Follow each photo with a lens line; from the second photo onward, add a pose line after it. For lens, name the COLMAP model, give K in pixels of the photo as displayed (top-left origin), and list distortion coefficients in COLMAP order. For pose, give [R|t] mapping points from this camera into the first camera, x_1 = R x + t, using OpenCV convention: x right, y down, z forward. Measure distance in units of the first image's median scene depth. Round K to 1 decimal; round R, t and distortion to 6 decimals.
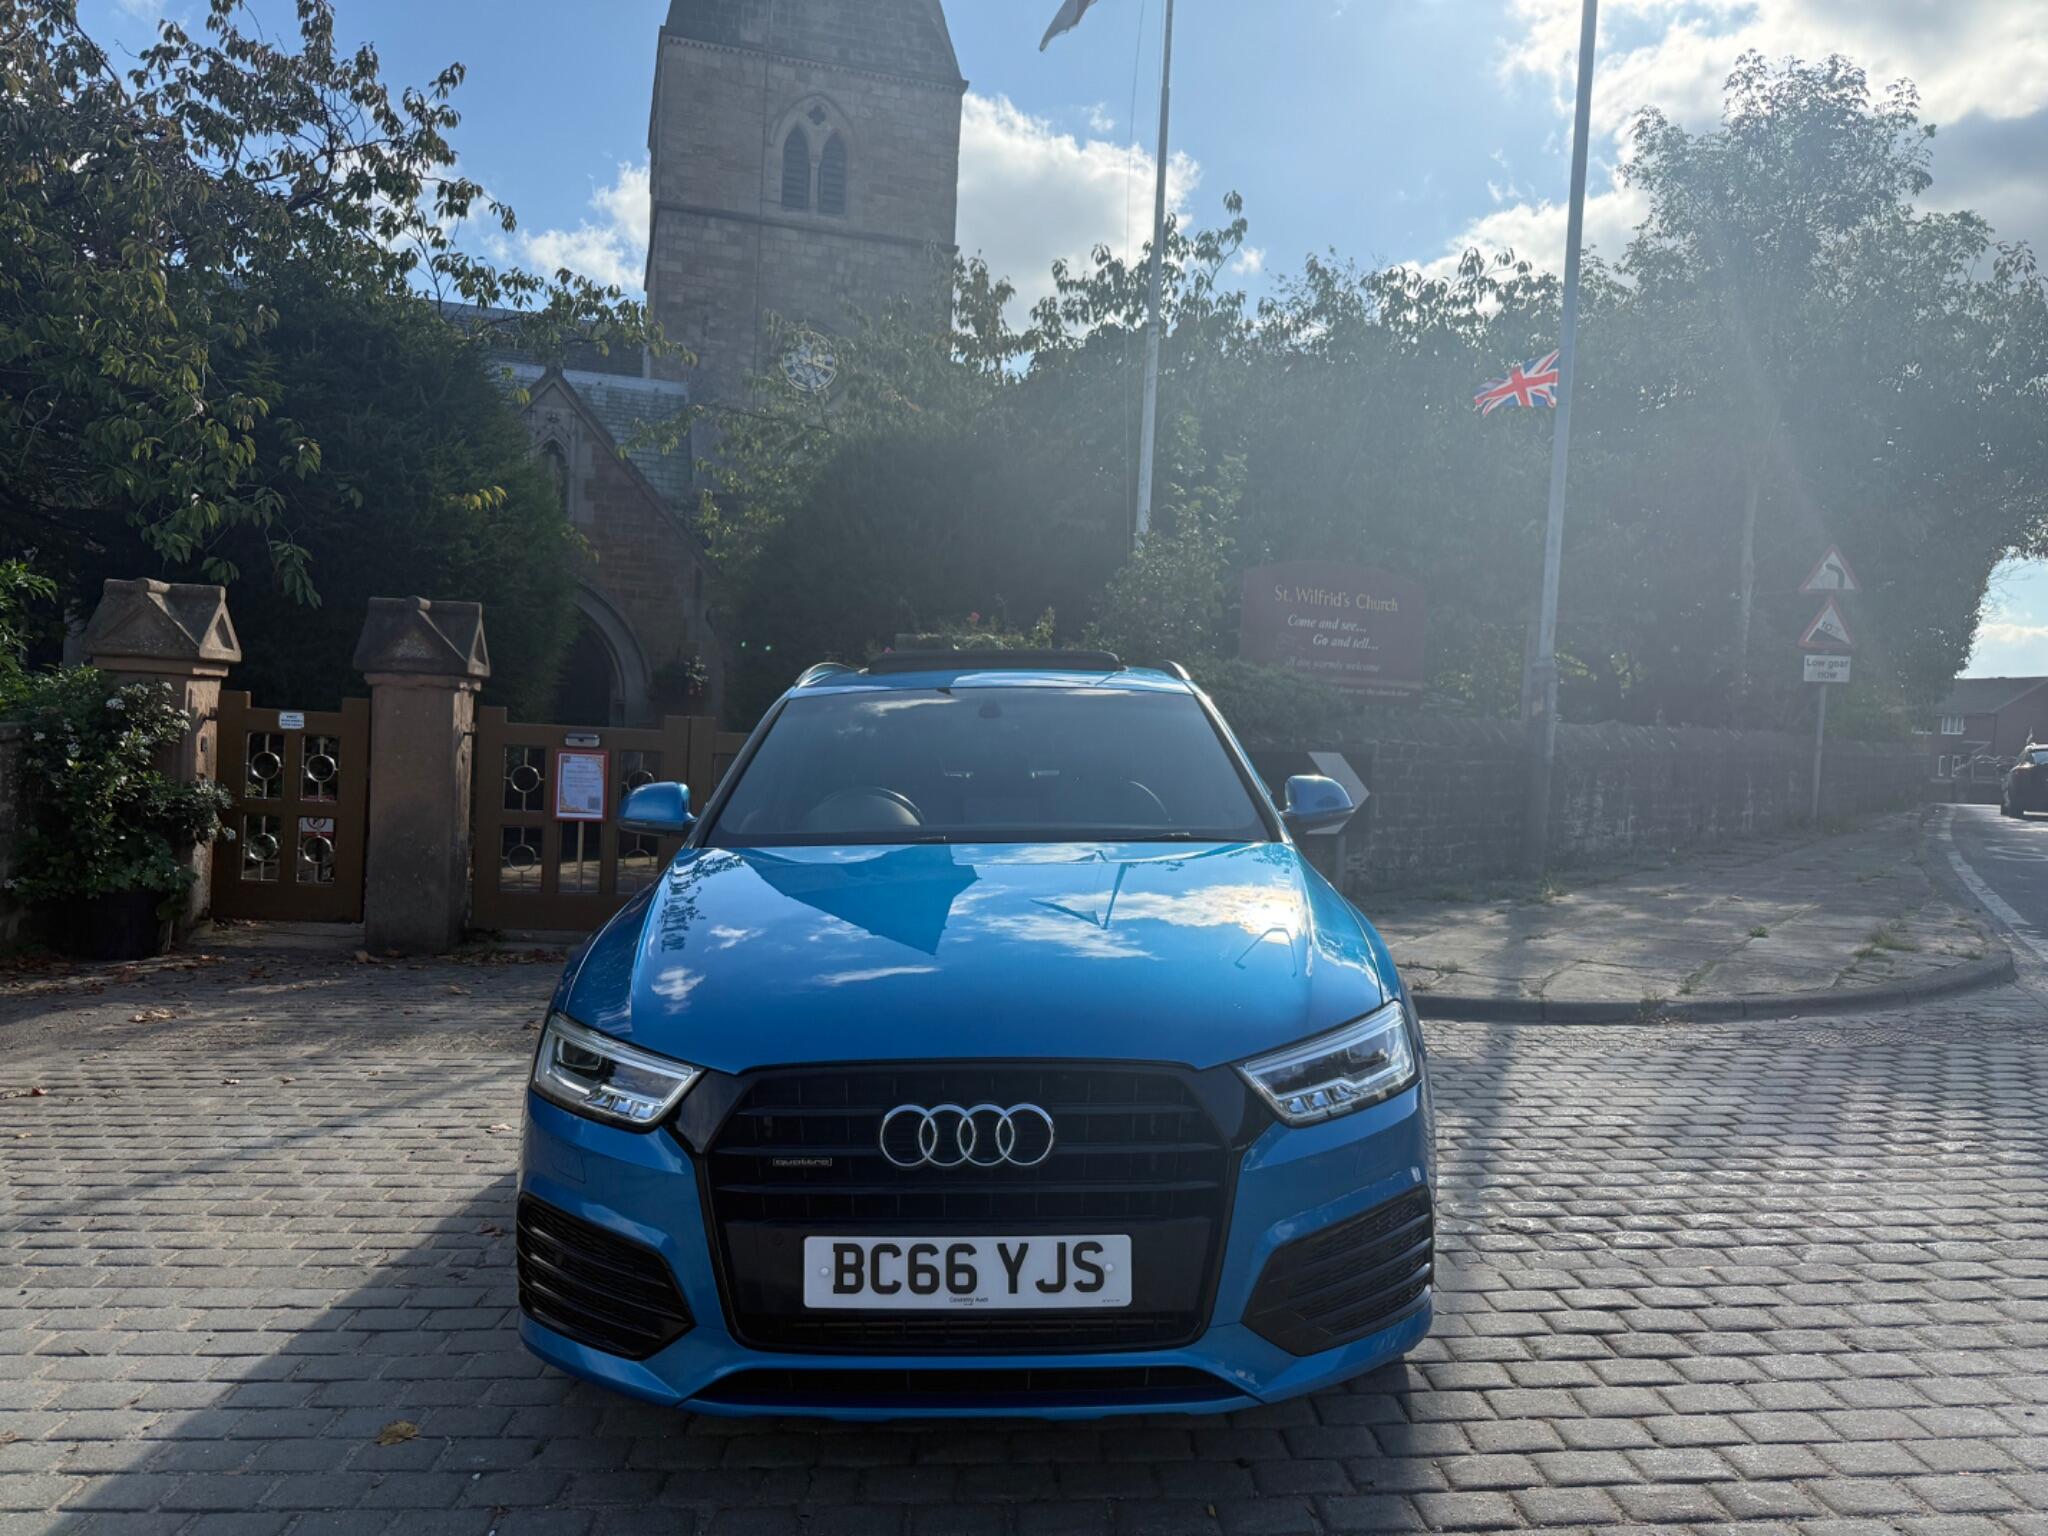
lens RADIAL K [[1427.6, 0, 1024.2], [0, 1427.6, 790.1], [0, 0, 1]] dist [0.055302, -0.072148]
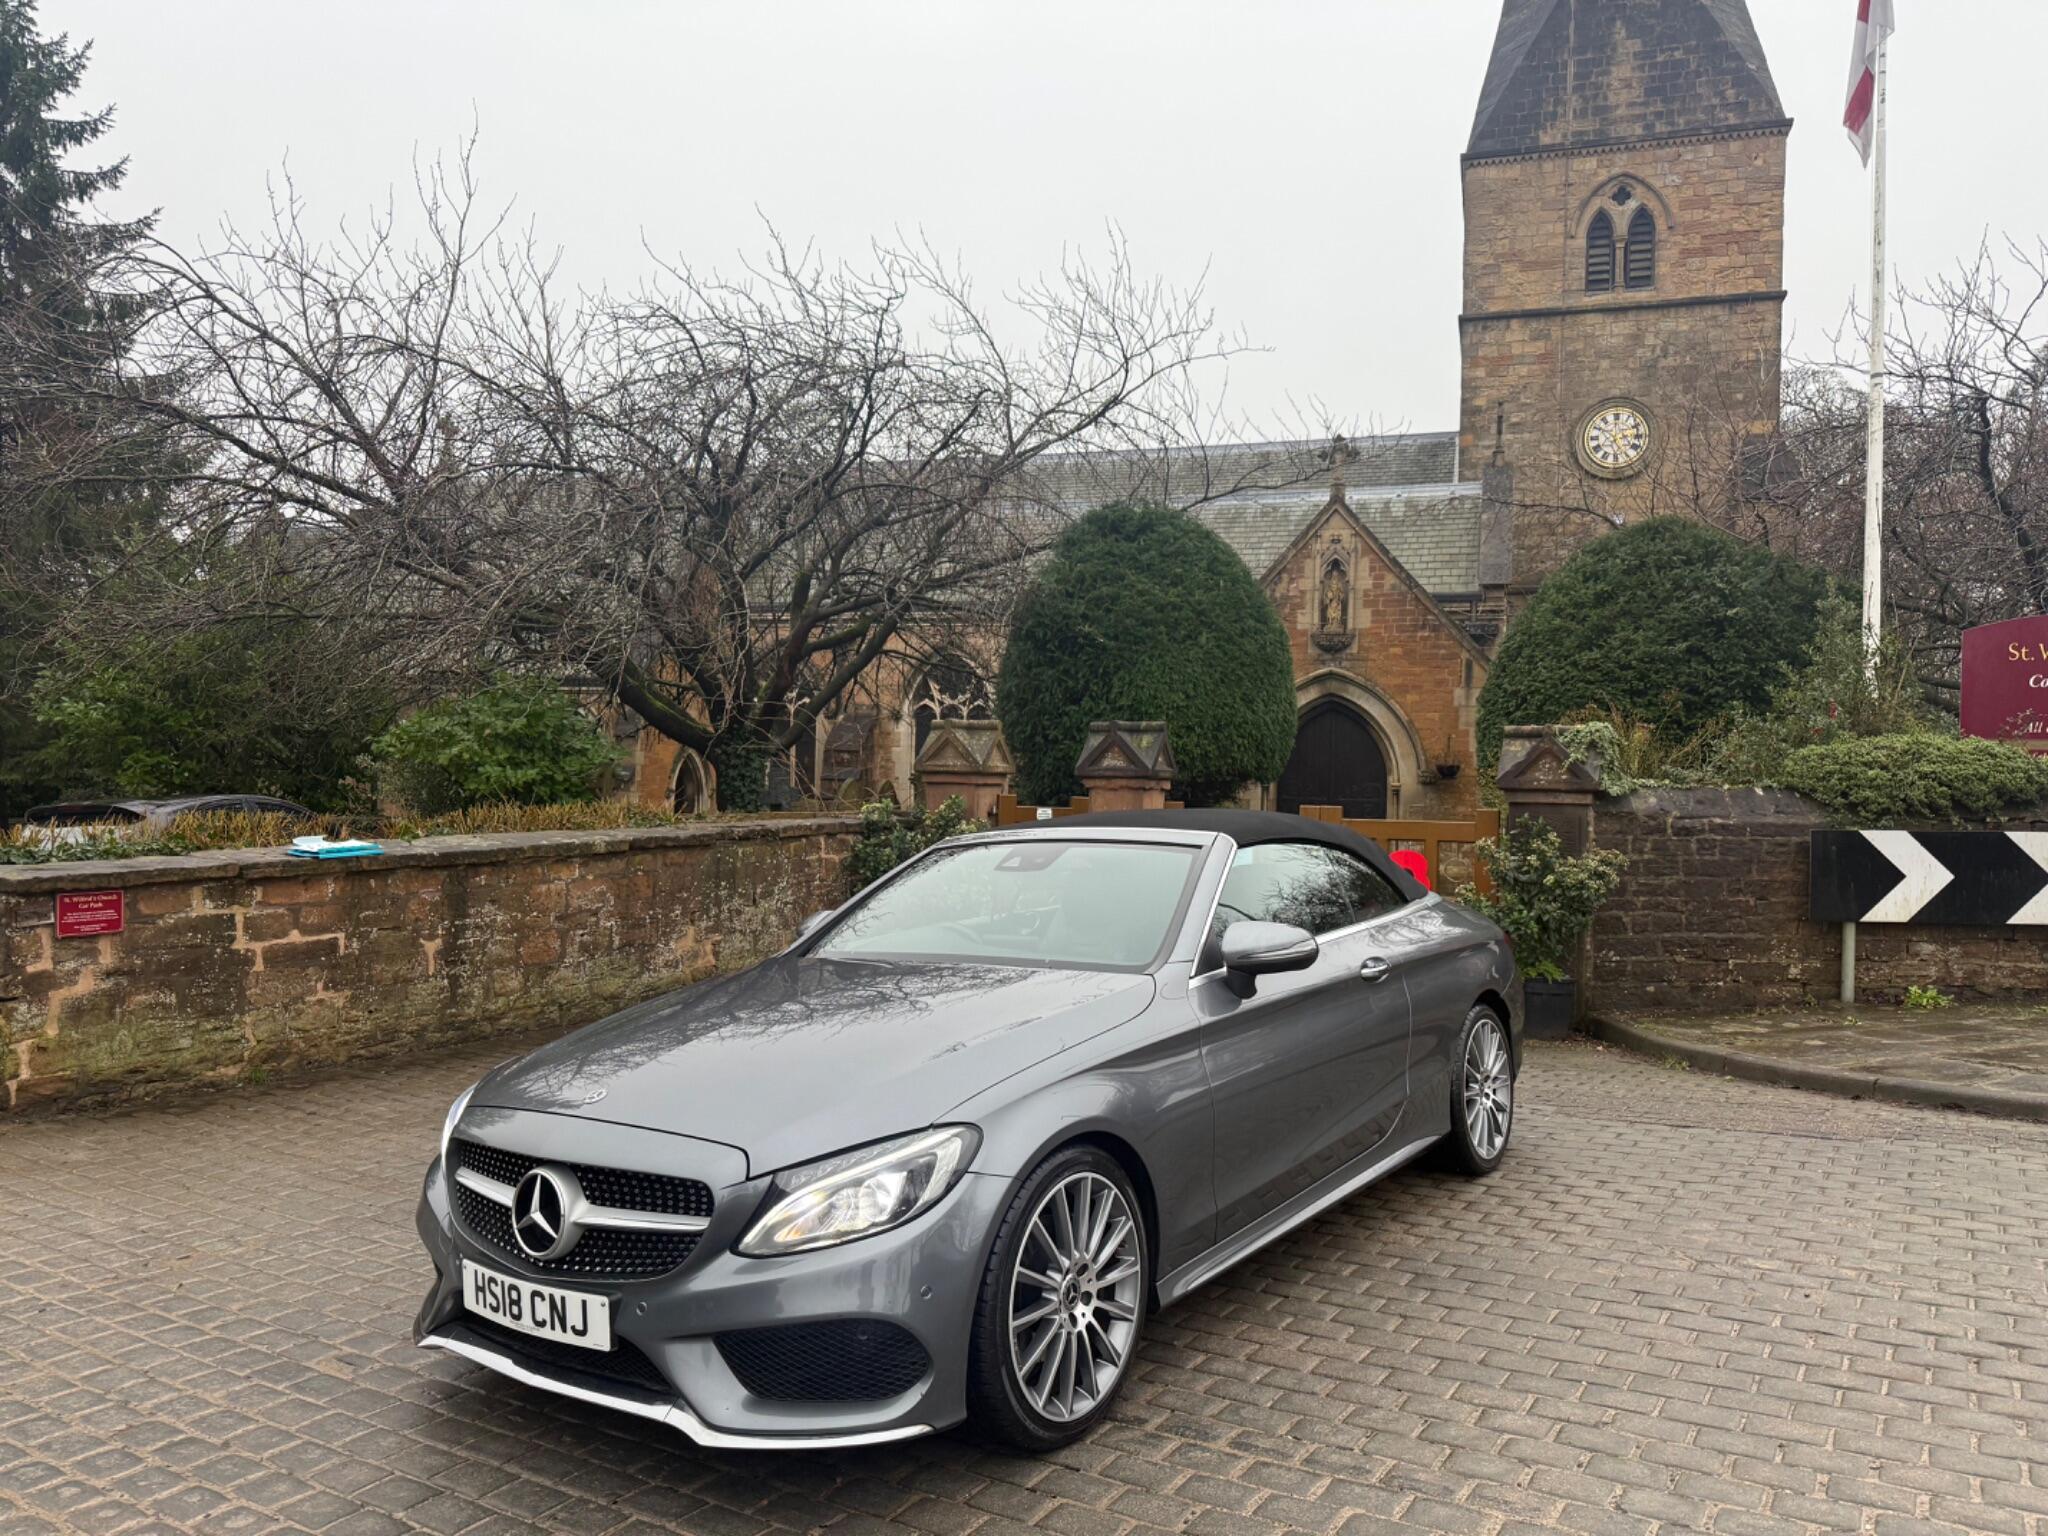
lens RADIAL K [[1427.6, 0, 1030.1], [0, 1427.6, 789.9], [0, 0, 1]] dist [0.055302, -0.072148]
pose [[0.822555, -0.025280, -0.568124, 0.124966], [-0.006800, 0.998503, -0.054275, 0.000574], [0.568645, 0.048507, 0.821151, -0.057439]]
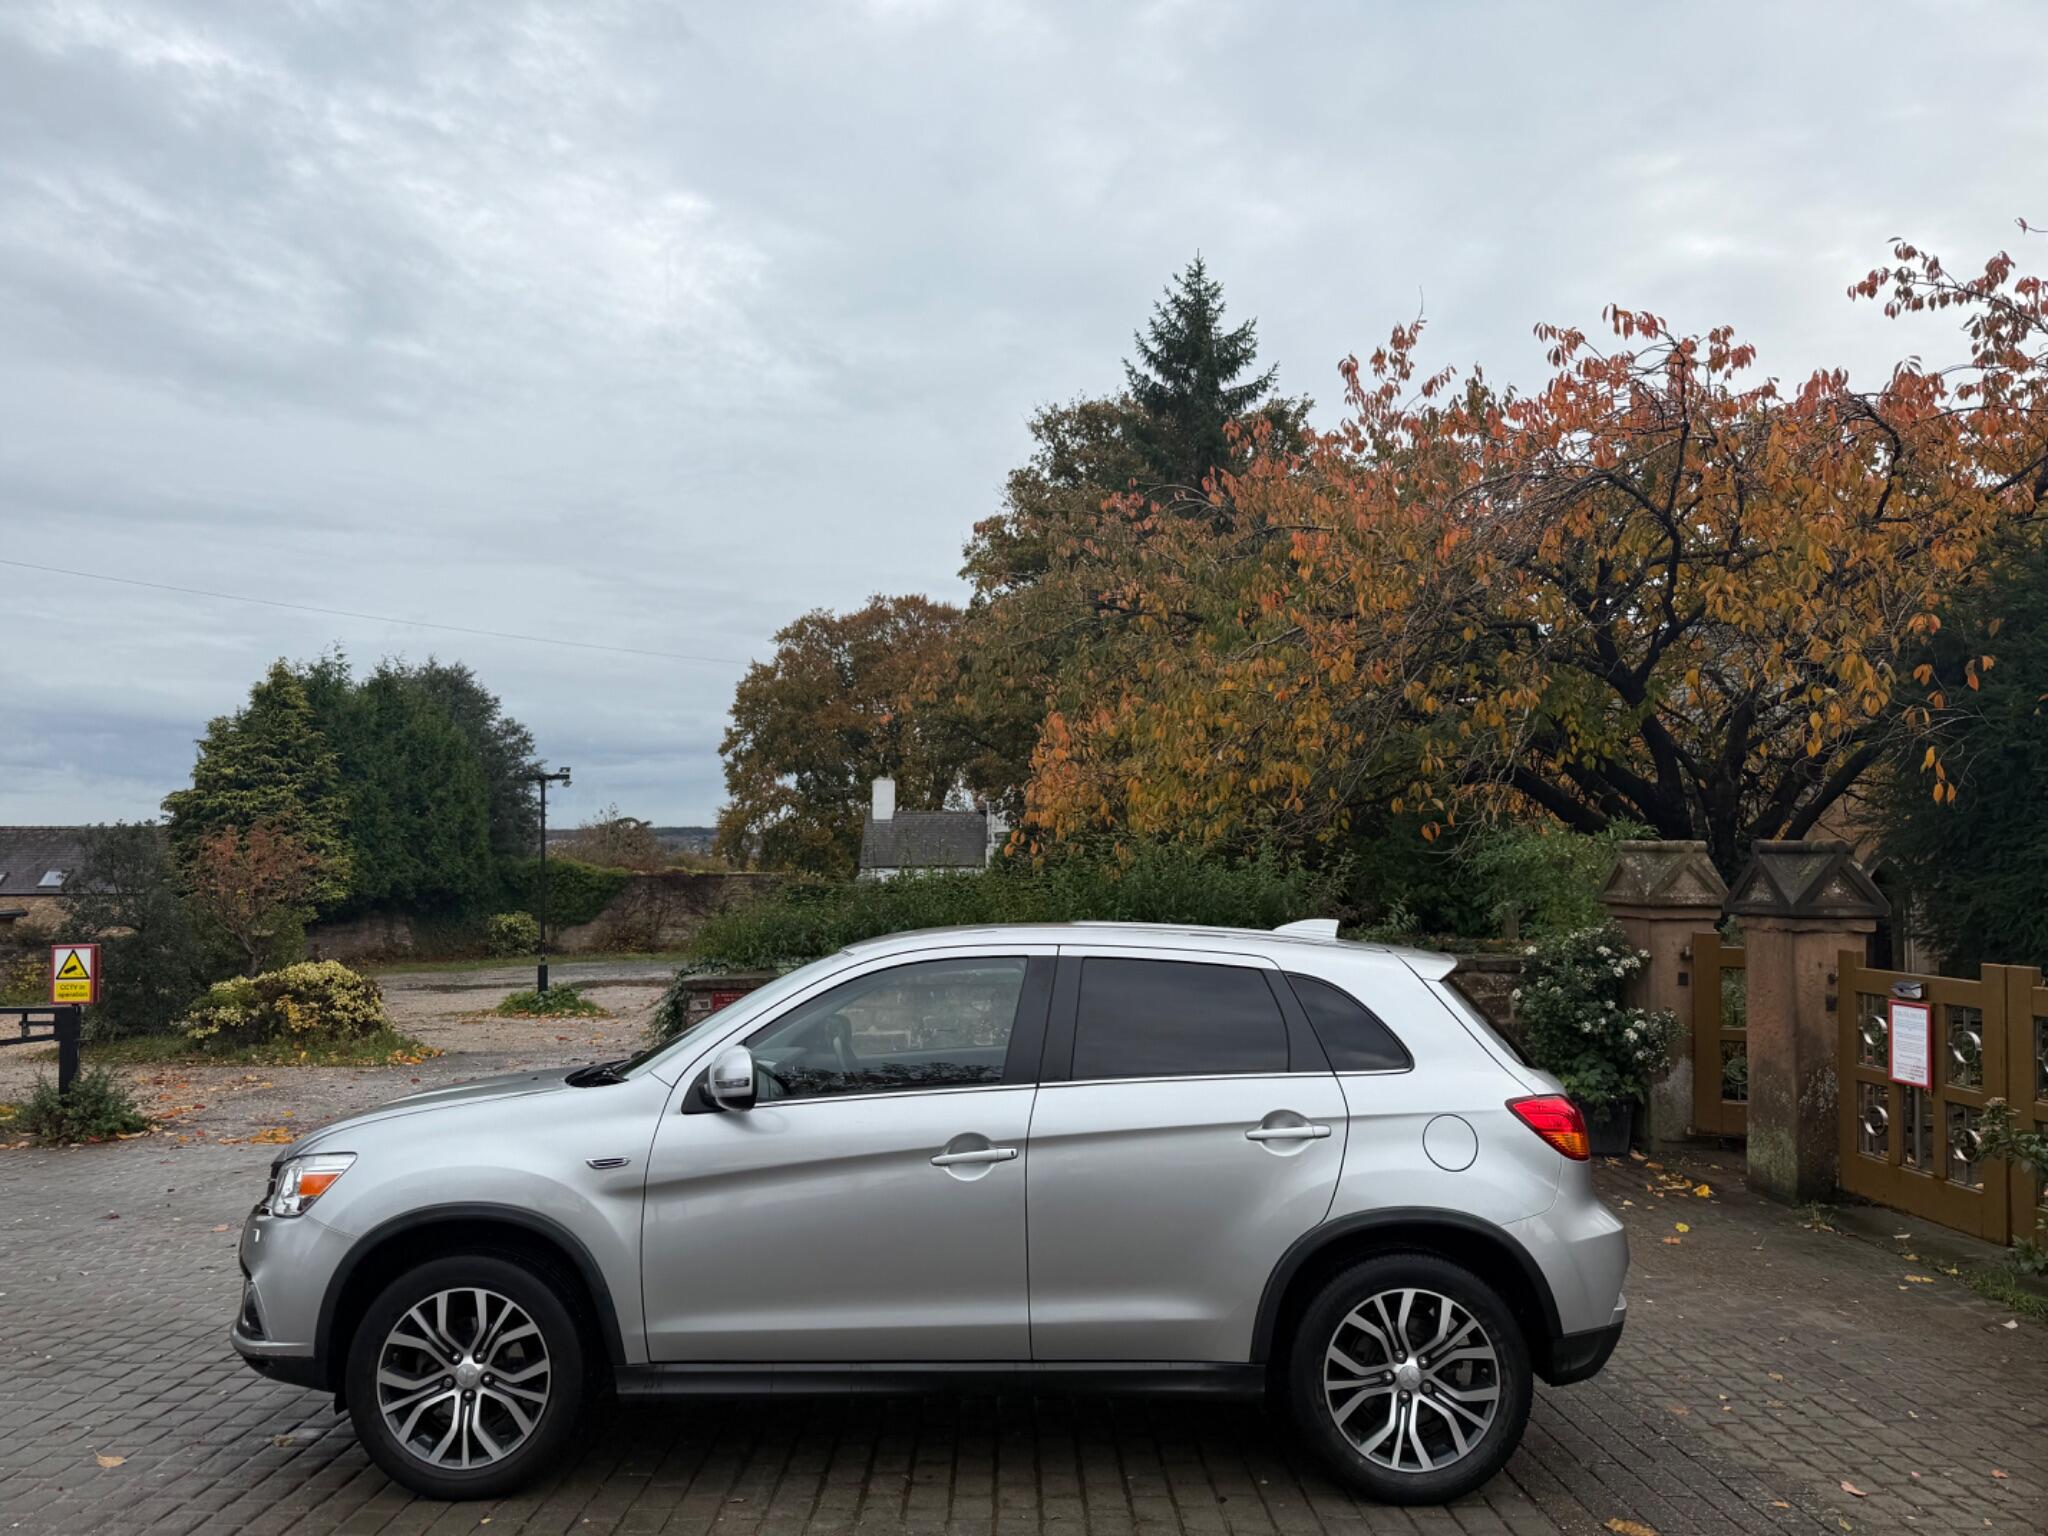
lens RADIAL K [[1427.6, 0, 1026.0], [0, 1427.6, 766.9], [0, 0, 1]] dist [0.055302, -0.072148]
pose [[-0.021594, -0.108909, -0.993817, 0.298002], [-0.048327, 0.993001, -0.107770, -0.025424], [0.998598, 0.045701, -0.026706, 0.250982]]
